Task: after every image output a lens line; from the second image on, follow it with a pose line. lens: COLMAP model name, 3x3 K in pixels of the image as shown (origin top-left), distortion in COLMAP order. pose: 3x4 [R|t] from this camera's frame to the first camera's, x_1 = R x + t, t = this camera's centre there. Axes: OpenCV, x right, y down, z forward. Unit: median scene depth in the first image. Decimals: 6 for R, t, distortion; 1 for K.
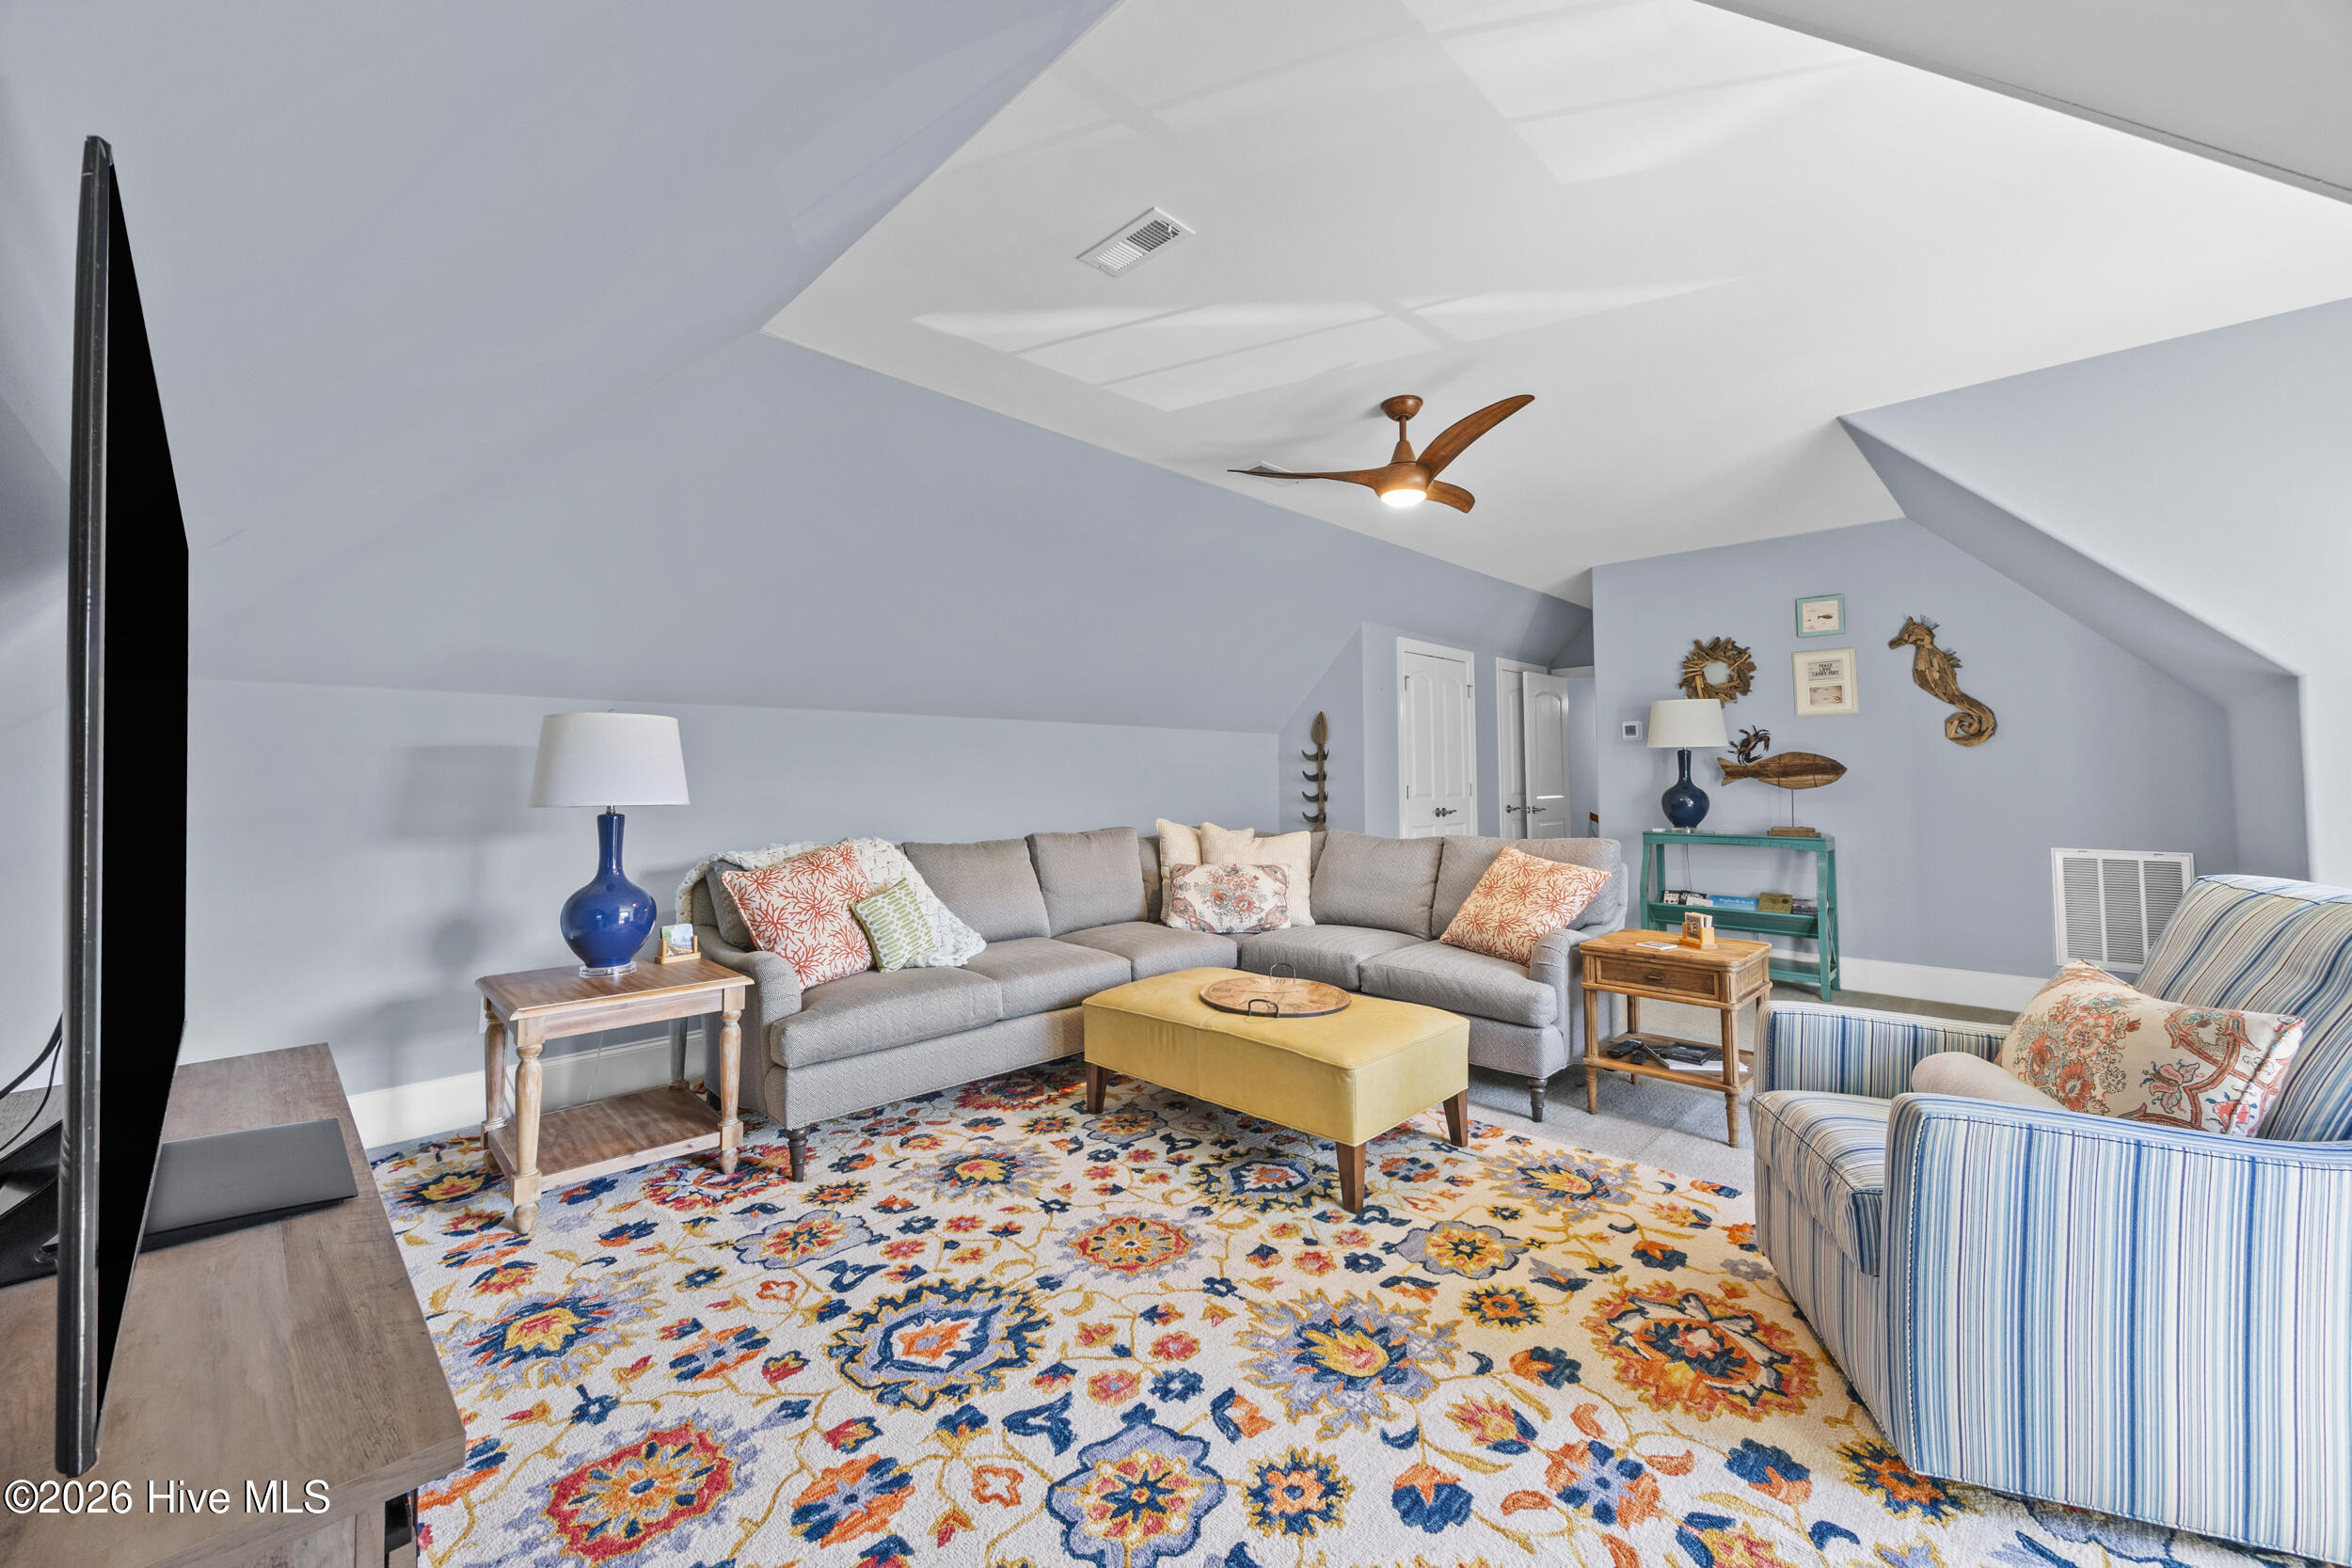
lens RADIAL K [[913.0, 0, 1168.4], [0, 913.0, 739.7], [0, 0, 1]] dist [-0.002438, 0.000111]
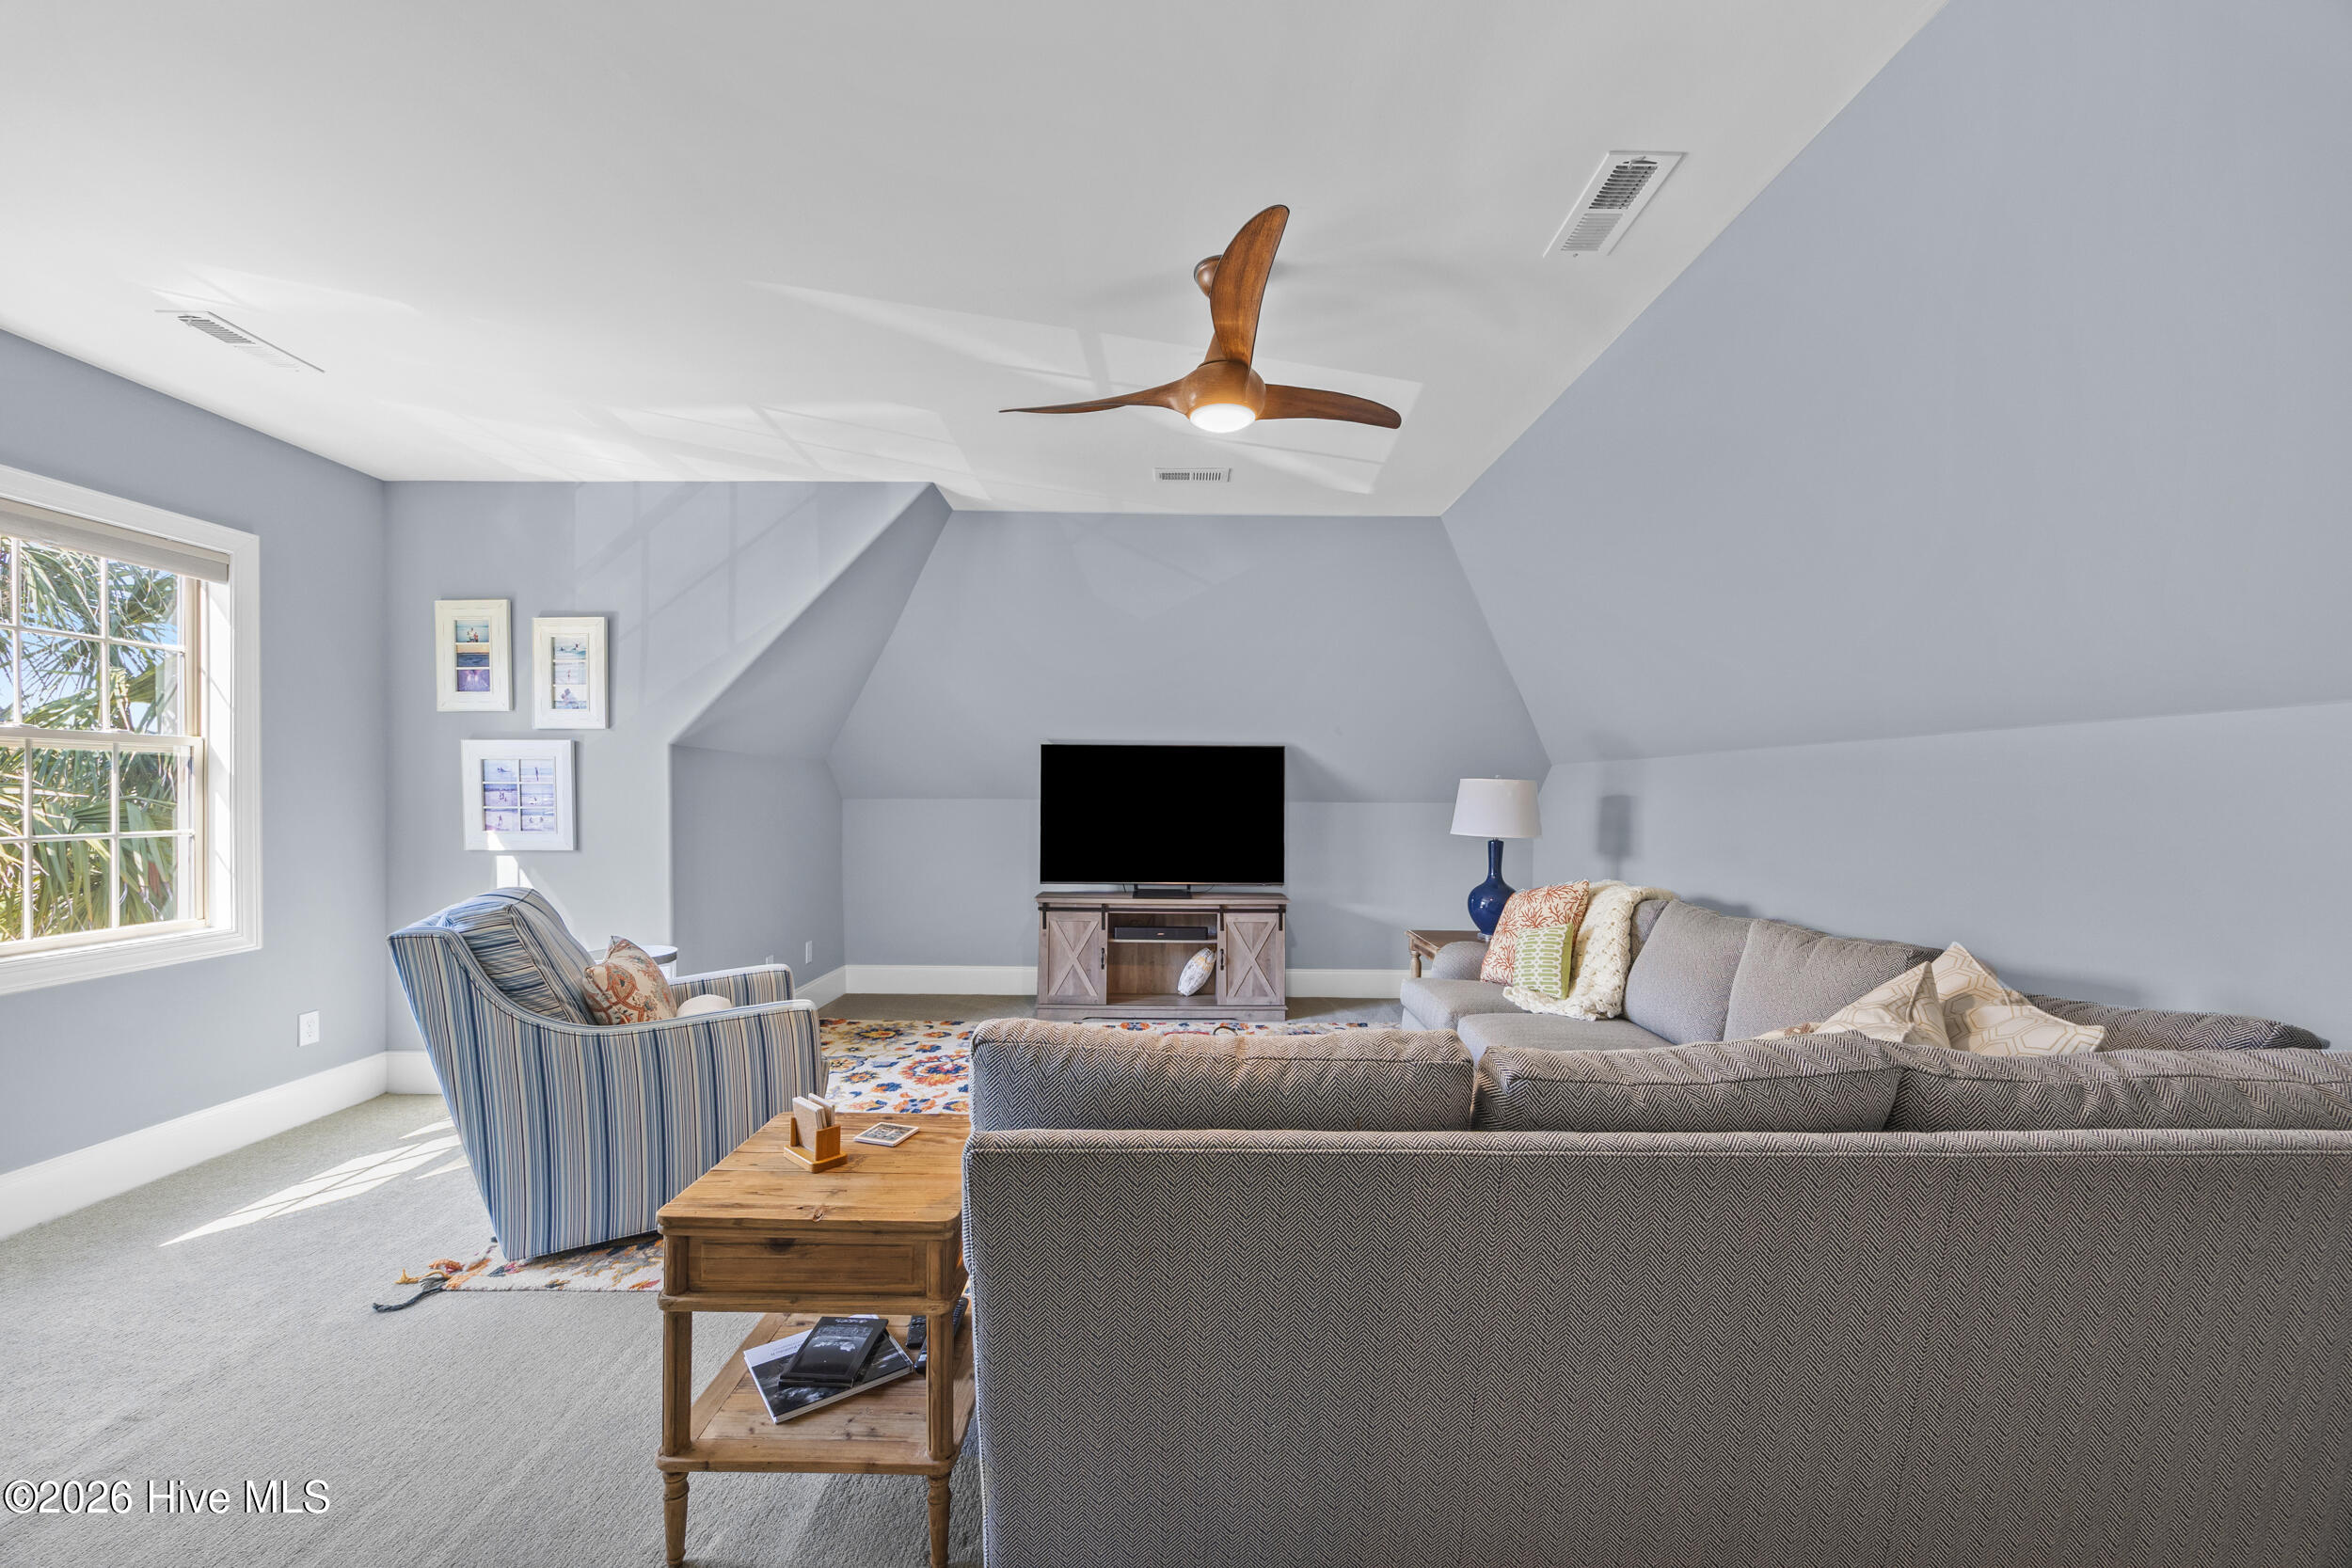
lens RADIAL K [[907.6, 0, 1169.1], [0, 907.6, 802.1], [0, 0, 1]] dist [-0.001203, 0.000005]
pose [[-0.702721, 0.003123, -0.711458, 1.138495], [0.024052, 0.999523, -0.019370, 0.038294], [0.711059, -0.030724, -0.702461, 2.123655]]
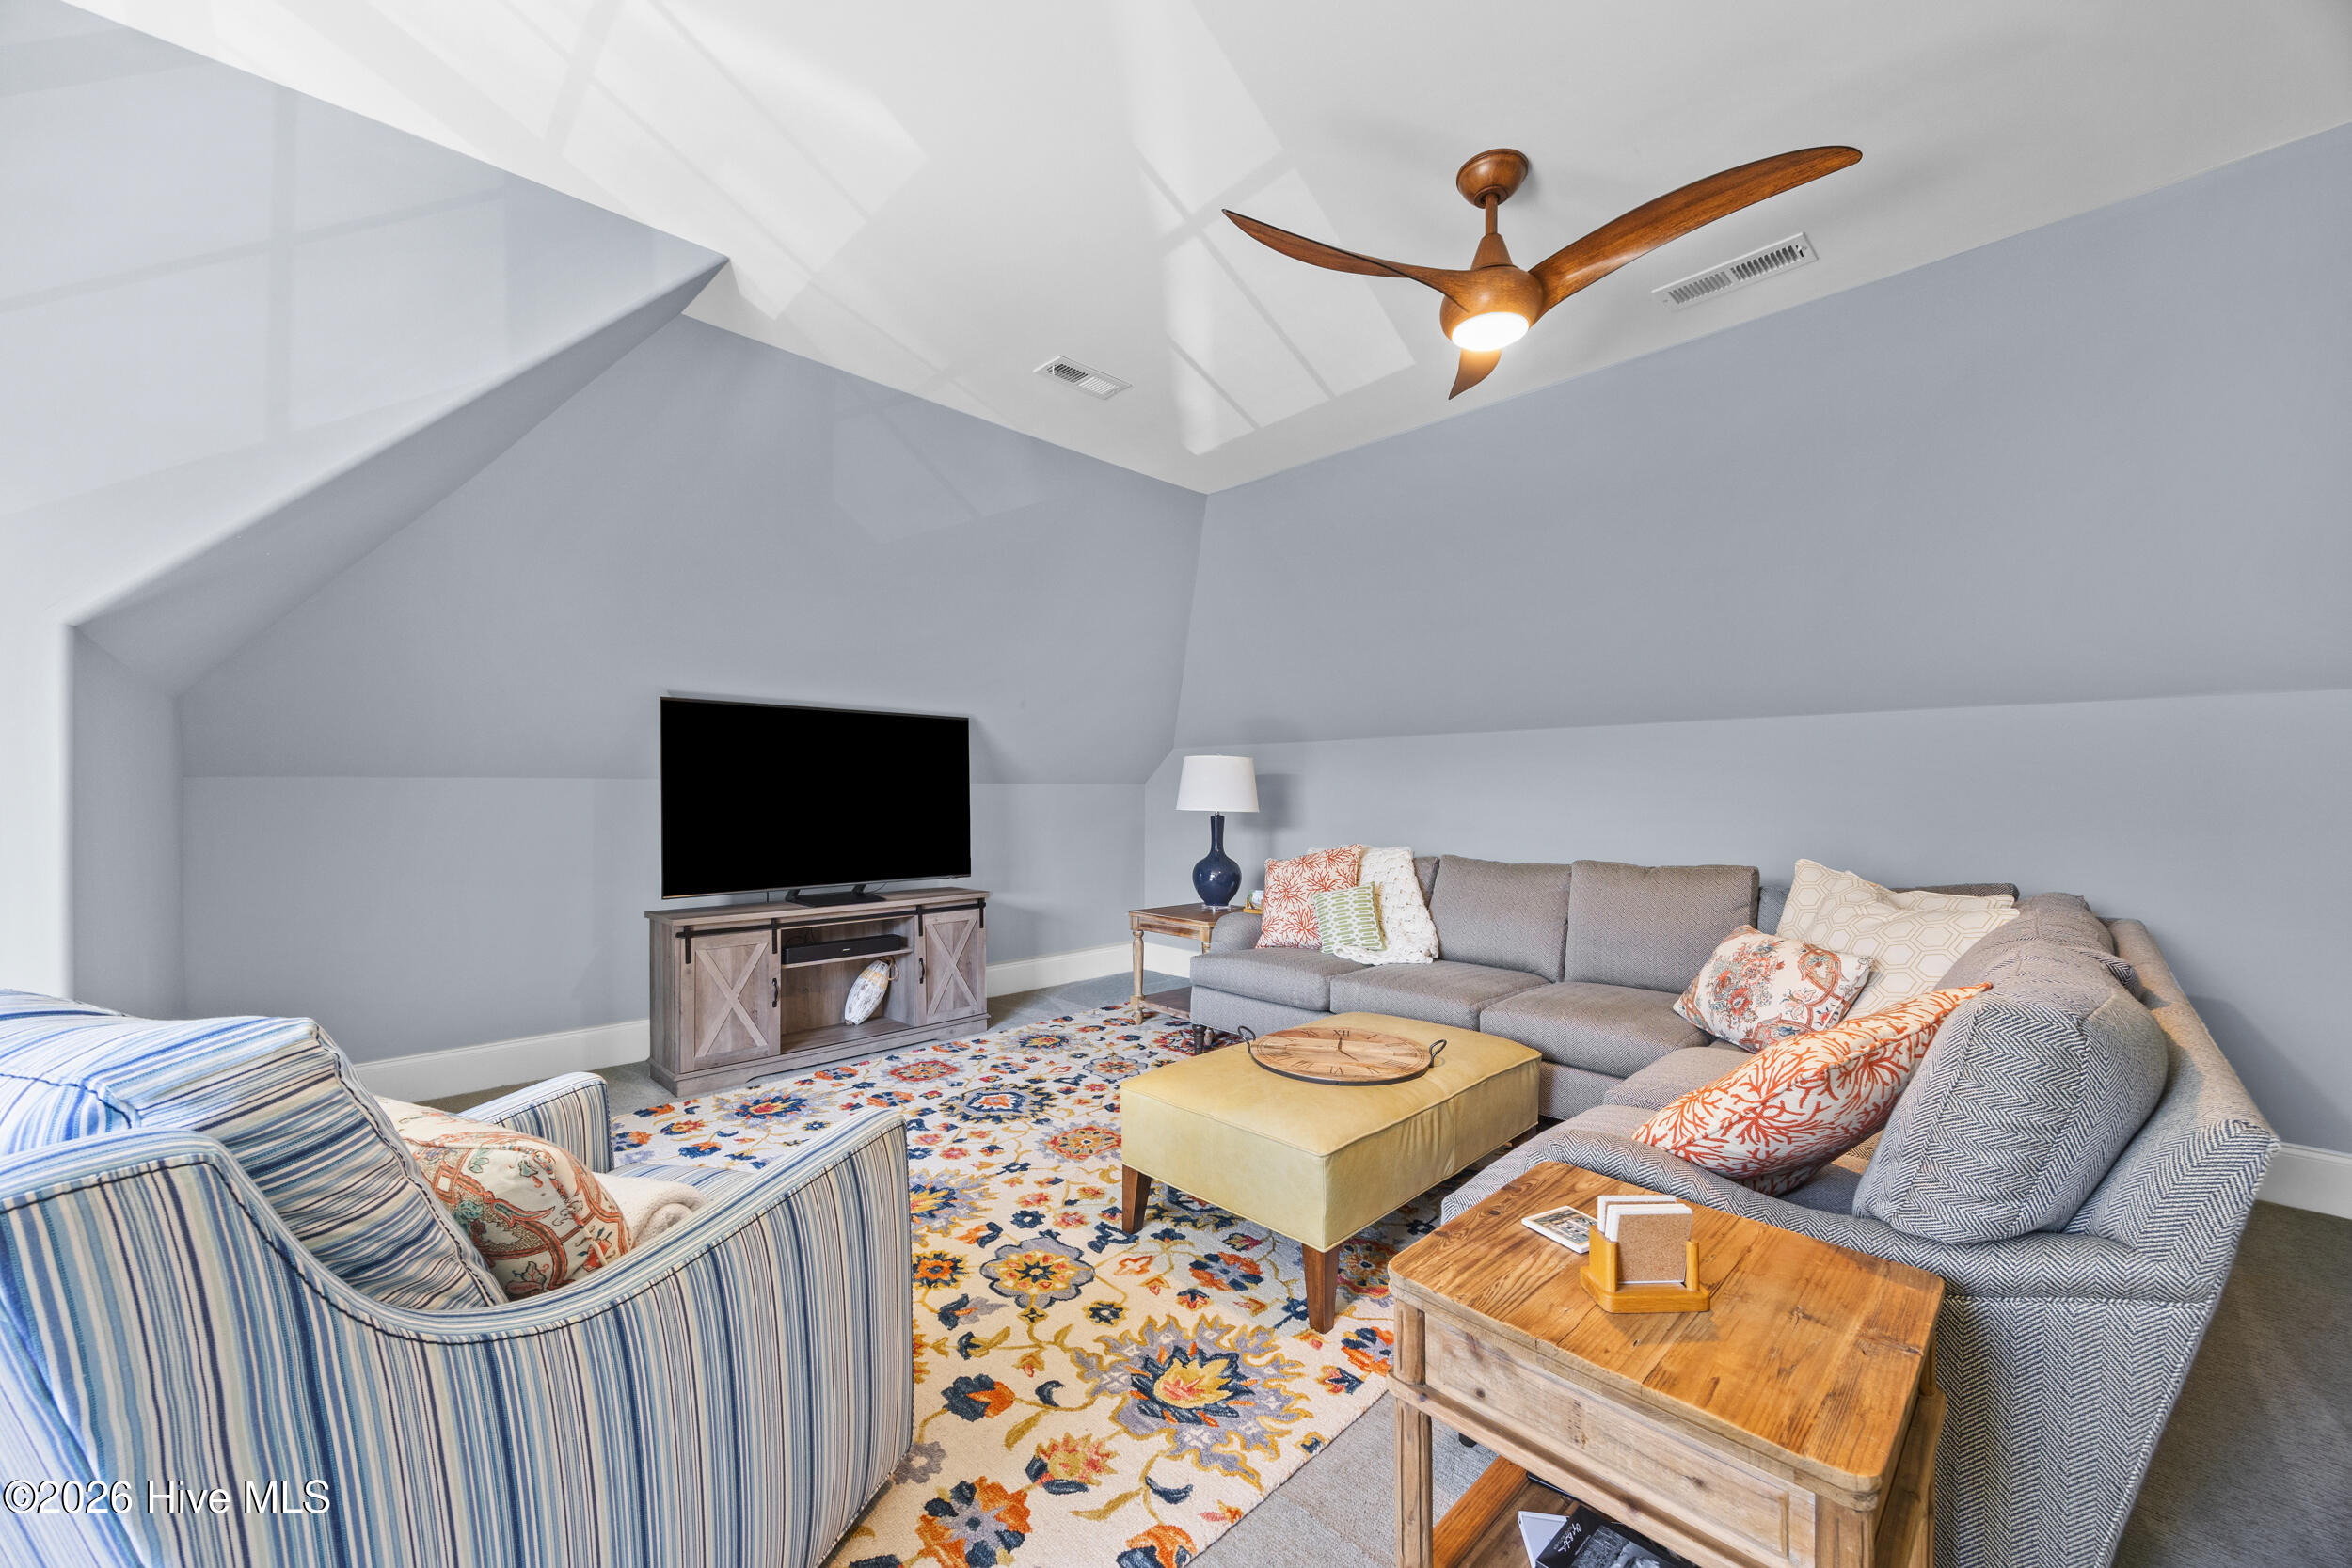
lens RADIAL K [[893.3, 0, 1161.0], [0, 893.3, 789.7], [0, 0, 1]] dist [-0.003097, -0.000057]
pose [[-0.021456, -0.002439, -0.999767, 1.269612], [0.043351, 0.999054, -0.003367, 0.044468], [0.998829, -0.043413, -0.021330, 1.159639]]
